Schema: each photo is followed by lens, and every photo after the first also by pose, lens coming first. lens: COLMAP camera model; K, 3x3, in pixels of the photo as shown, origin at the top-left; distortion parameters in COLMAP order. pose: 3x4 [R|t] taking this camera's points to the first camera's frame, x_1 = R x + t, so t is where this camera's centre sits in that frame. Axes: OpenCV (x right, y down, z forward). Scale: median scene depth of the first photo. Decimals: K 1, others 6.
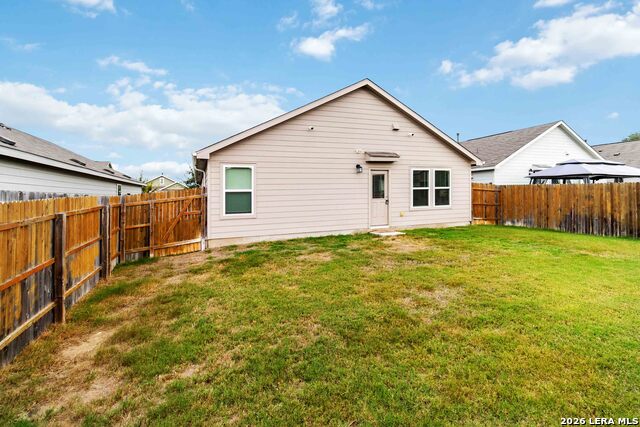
lens RADIAL K [[315.3, 0, 319.9], [0, 315.3, 194.1], [0, 0, 1]] dist [-0.000405, -0.000078]
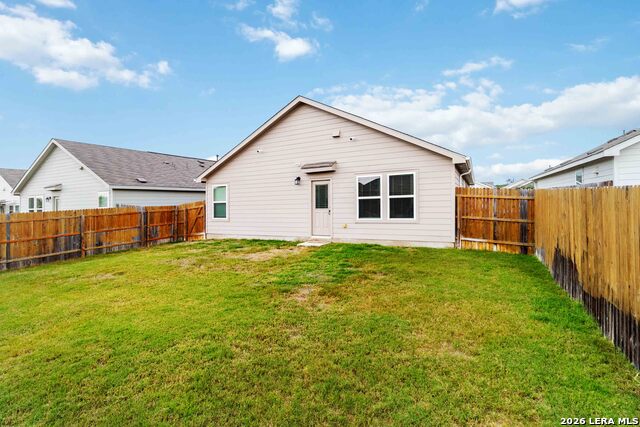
lens RADIAL K [[306.7, 0, 317.4], [0, 306.7, 201.7], [0, 0, 1]] dist [0.000966, 0.000204]
pose [[0.628502, 0.003882, -0.777799, 0.944701], [0.013601, 0.999780, 0.015980, -0.024528], [0.777689, -0.020622, 0.628310, 0.379276]]
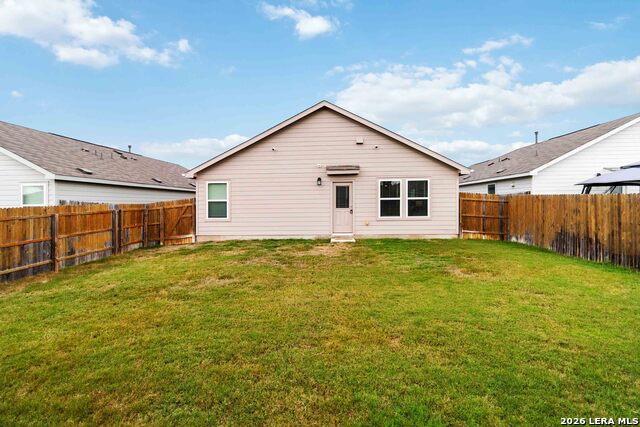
lens RADIAL K [[306.7, 0, 317.4], [0, 306.7, 201.7], [0, 0, 1]] dist [0.000966, 0.000204]
pose [[0.901766, 0.008871, -0.432134, 0.569604], [-0.007870, 0.999961, 0.004104, -0.012192], [0.432153, -0.000300, 0.901800, 0.007257]]
